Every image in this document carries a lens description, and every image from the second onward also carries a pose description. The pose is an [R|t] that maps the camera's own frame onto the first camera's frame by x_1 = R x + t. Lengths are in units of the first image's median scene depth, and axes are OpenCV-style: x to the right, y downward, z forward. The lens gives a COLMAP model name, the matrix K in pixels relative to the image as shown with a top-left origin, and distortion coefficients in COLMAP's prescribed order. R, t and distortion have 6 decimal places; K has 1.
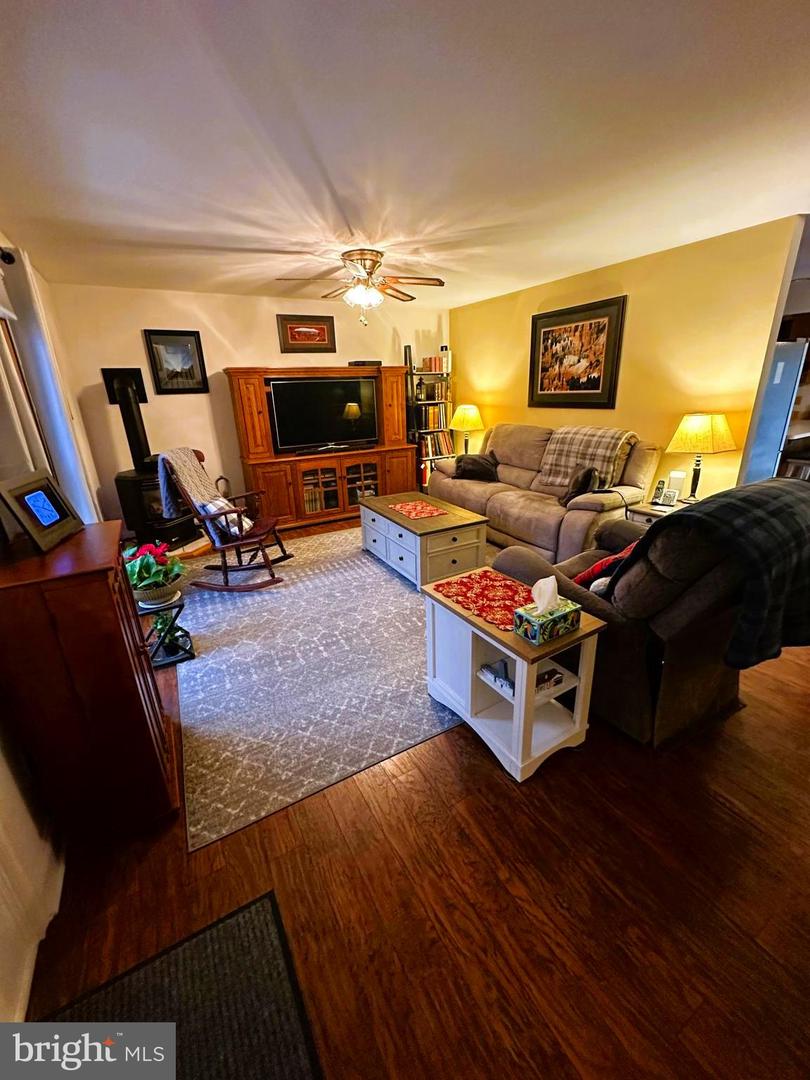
lens RADIAL K [[430.3, 0, 404.1], [0, 430.3, 538.0], [0, 0, 1]] dist [-0.002399, 0.000141]
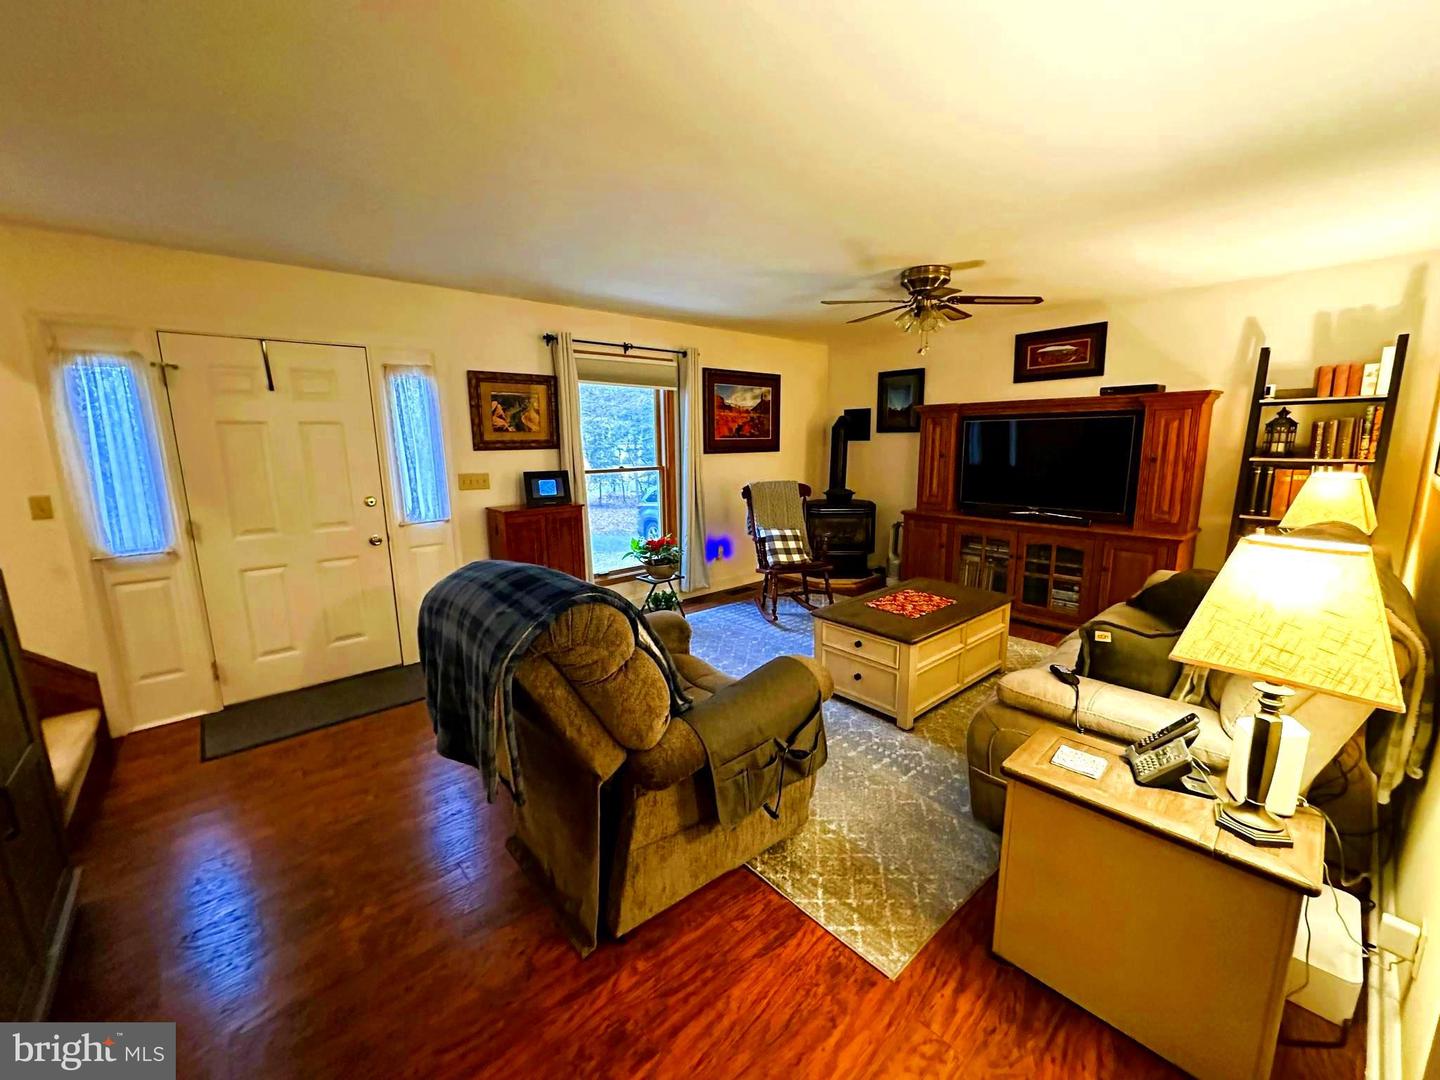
lens RADIAL K [[573.8, 0, 722.4], [0, 573.8, 539.9], [0, 0, 1]] dist [-0.002399, 0.000141]
pose [[0.208620, 0.201248, -0.957067, 0.697004], [-0.318247, 0.939307, 0.128143, -0.154117], [0.924769, 0.277851, 0.260004, 0.381235]]
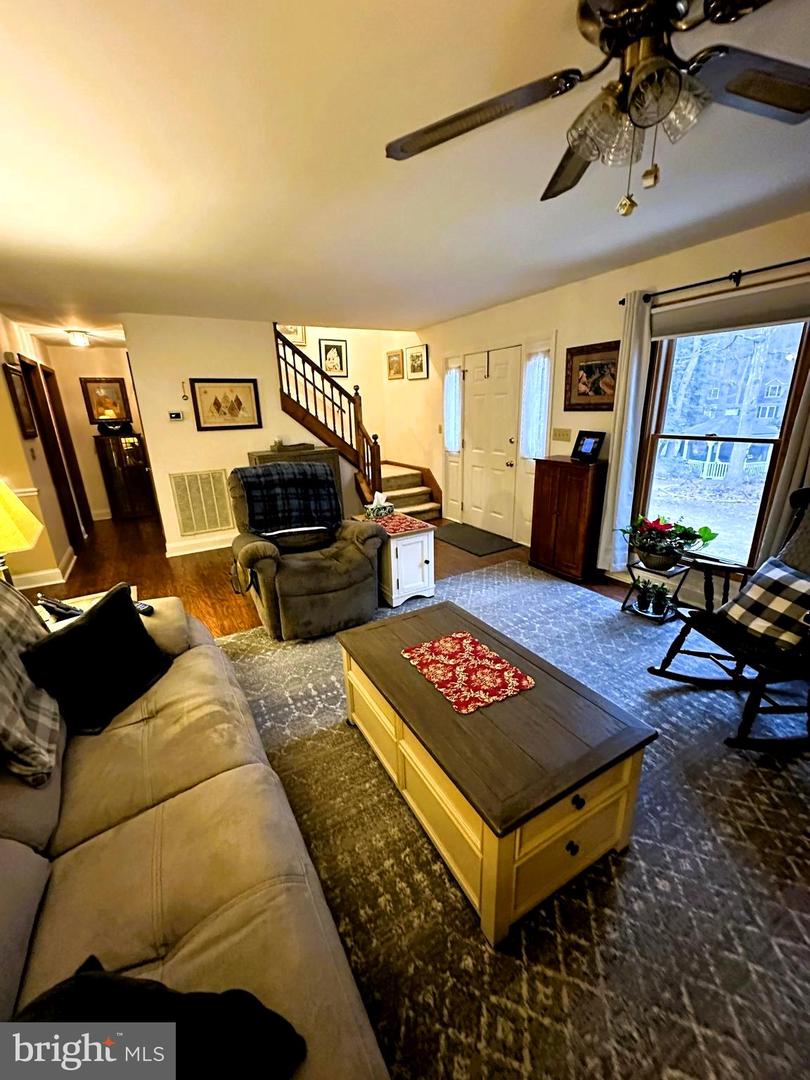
lens RADIAL K [[430.3, 0, 405.3], [0, 430.3, 539.4], [0, 0, 1]] dist [-0.002399, 0.000141]
pose [[-0.997774, 0.066203, 0.007997, 0.068391], [0.057844, 0.799582, 0.597764, -0.389848], [0.033179, 0.596896, -0.801632, 1.088369]]
